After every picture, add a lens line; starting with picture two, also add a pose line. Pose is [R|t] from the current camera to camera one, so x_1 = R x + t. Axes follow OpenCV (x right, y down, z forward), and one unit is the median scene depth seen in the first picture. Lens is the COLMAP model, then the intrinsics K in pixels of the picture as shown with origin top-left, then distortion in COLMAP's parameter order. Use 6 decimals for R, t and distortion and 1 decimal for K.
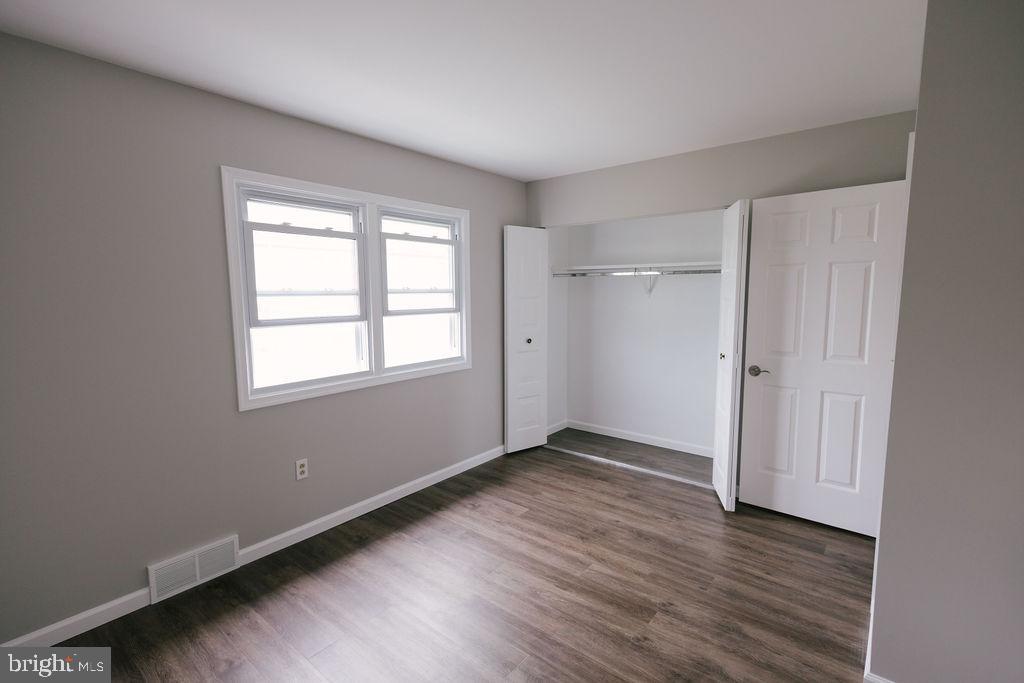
lens RADIAL K [[471.5, 0, 516.4], [0, 471.5, 342.2], [0, 0, 1]] dist [0.005310, -0.000363]
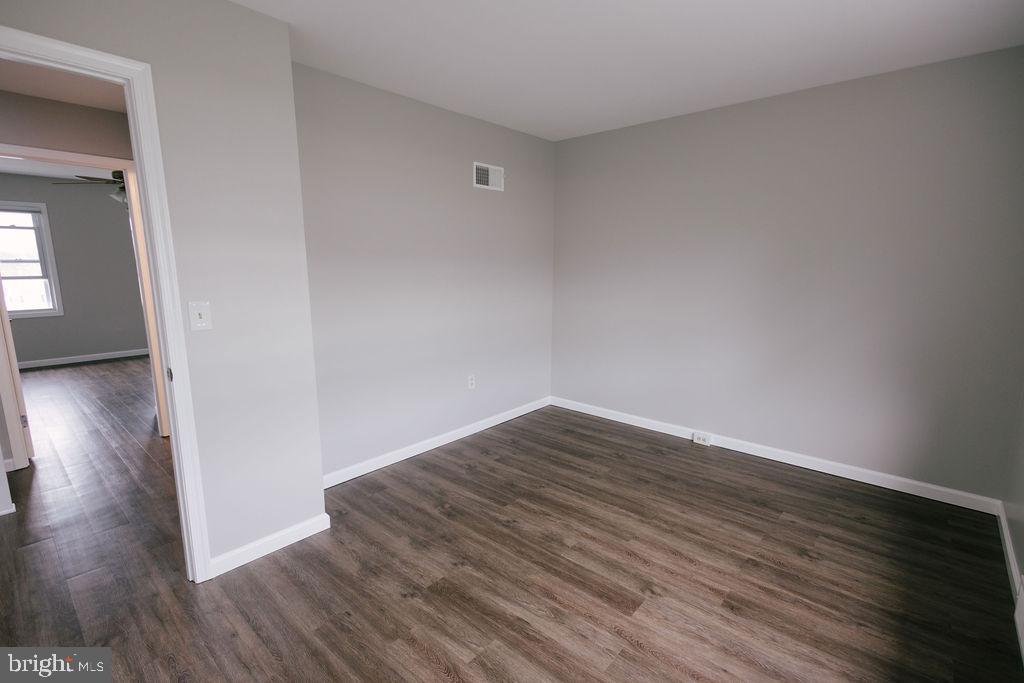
lens RADIAL K [[471.5, 0, 516.4], [0, 471.5, 342.2], [0, 0, 1]] dist [0.005310, -0.000363]
pose [[-0.999121, -0.002956, 0.041820, 0.061345], [0.008731, 0.960971, 0.276512, -0.120050], [-0.041005, 0.276634, -0.960100, 1.338017]]
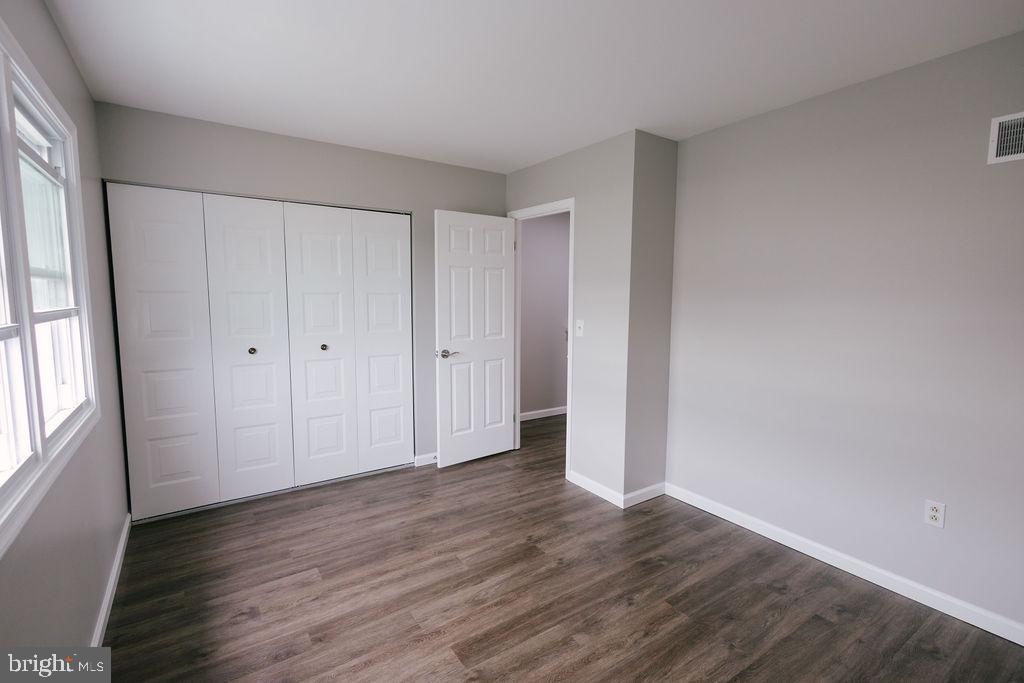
lens RADIAL K [[471.5, 0, 516.4], [0, 471.5, 342.2], [0, 0, 1]] dist [0.005310, -0.000363]
pose [[0.287531, -0.090020, 0.953532, -0.638073], [0.096163, 0.993256, 0.064773, -0.028947], [-0.952932, 0.073070, 0.294248, 0.491460]]
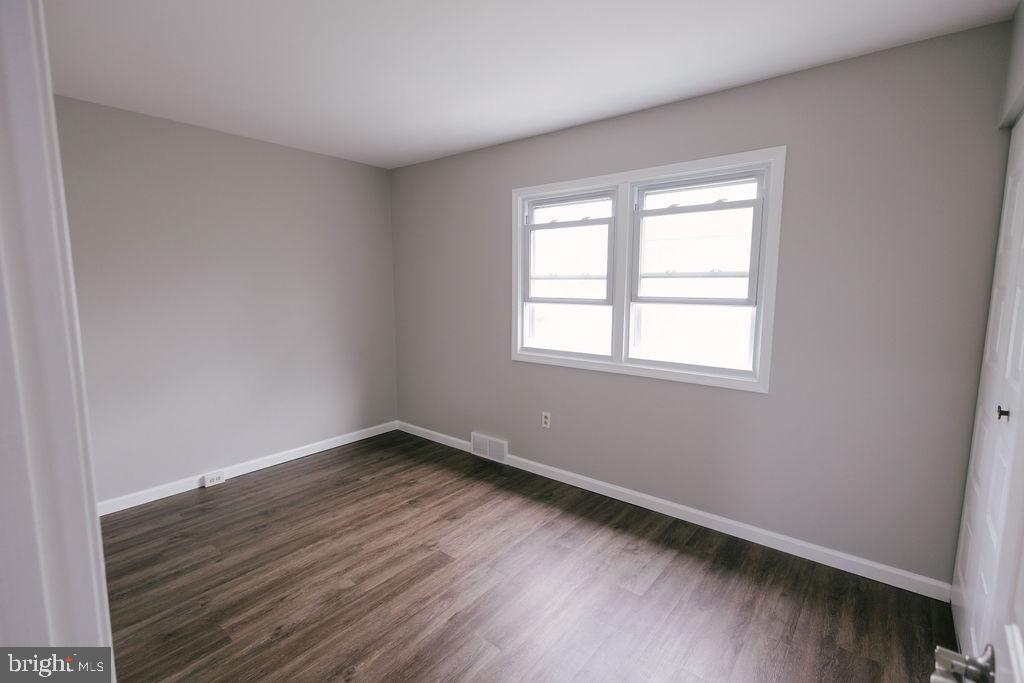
lens RADIAL K [[475.0, 0, 509.8], [0, 475.0, 337.9], [0, 0, 1]] dist [0.013050, -0.000027]
pose [[-0.011998, 0.120923, -0.992589, 0.737948], [-0.108172, 0.986678, 0.121511, -0.082228], [0.994060, 0.108828, 0.001242, 0.857835]]
